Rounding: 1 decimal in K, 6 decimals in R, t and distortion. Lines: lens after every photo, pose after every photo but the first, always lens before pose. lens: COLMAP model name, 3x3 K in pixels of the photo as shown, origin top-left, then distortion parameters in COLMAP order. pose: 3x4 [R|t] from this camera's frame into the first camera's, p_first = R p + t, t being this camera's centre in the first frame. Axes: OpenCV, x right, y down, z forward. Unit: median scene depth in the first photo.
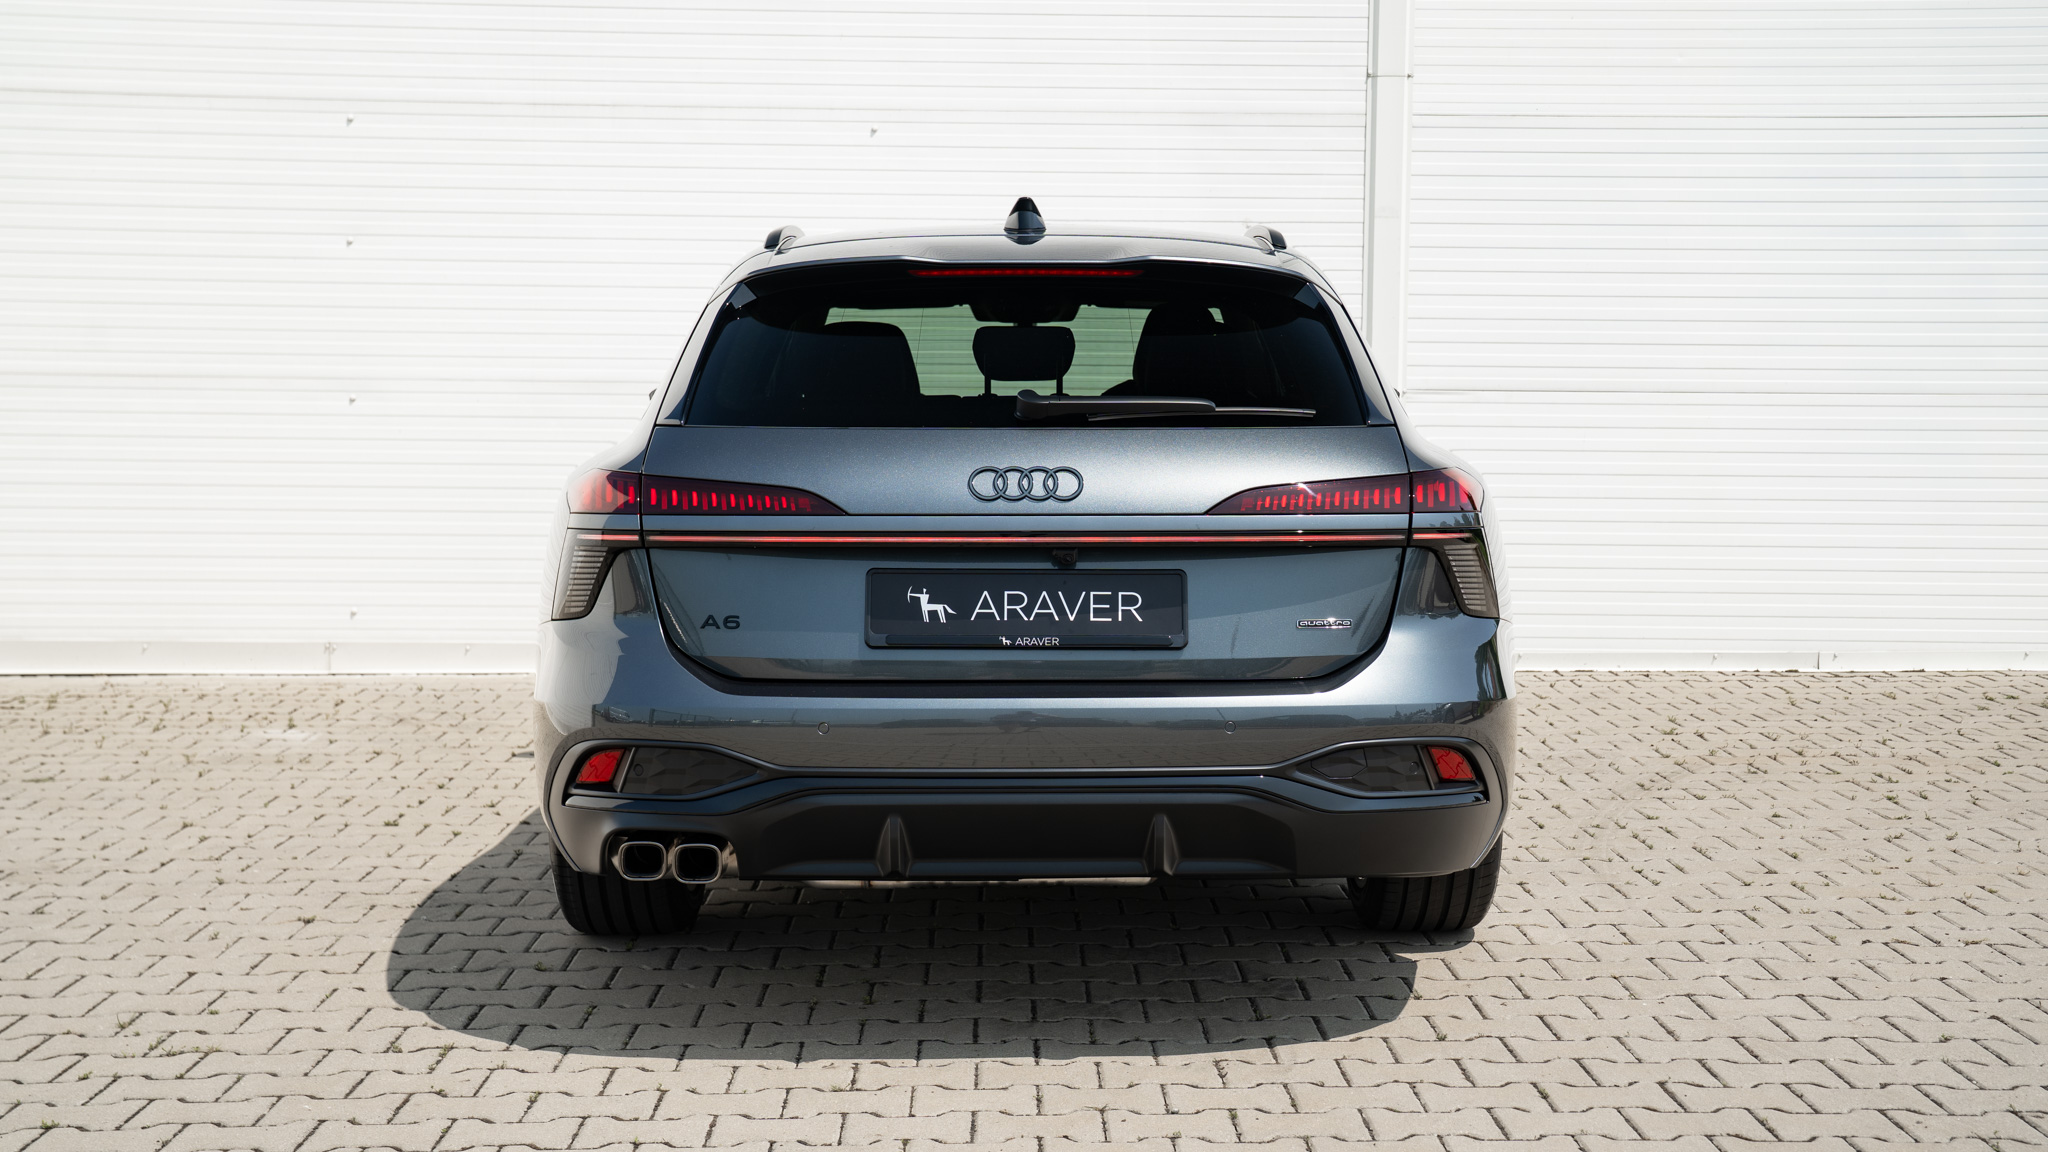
lens RADIAL K [[2567.3, 0, 1009.0], [0, 2567.3, 577.5], [0, 0, 1]] dist [-0.063324, 0.570149]
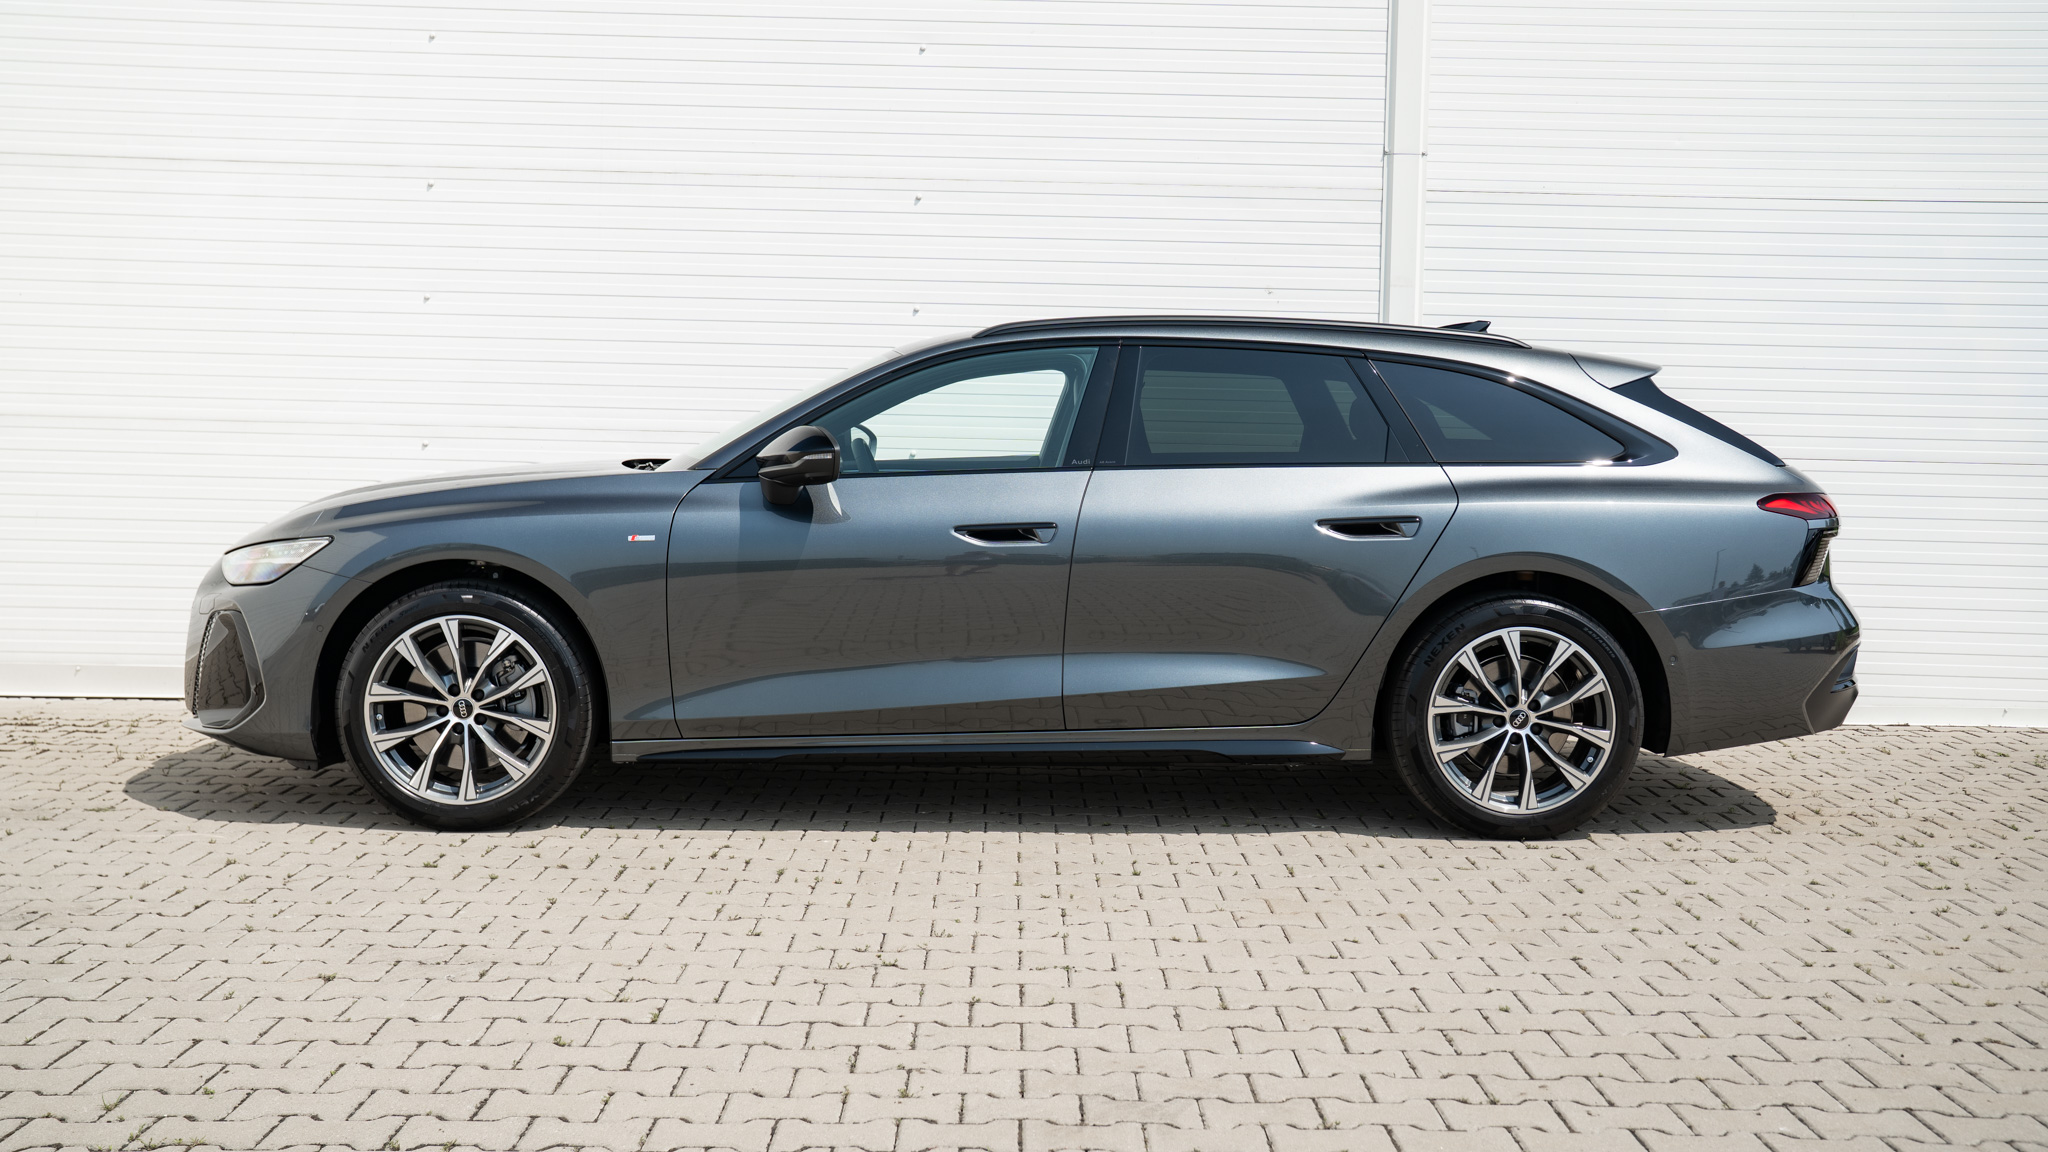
lens RADIAL K [[2185.2, 0, 975.3], [0, 2185.2, 547.6], [0, 0, 1]] dist [-0.022955, 0.150757]
pose [[0.999667, 0.015891, -0.020312, -0.012099], [-0.016419, 0.999524, -0.026101, -0.010473], [0.019887, 0.026426, 0.999453, 0.151802]]
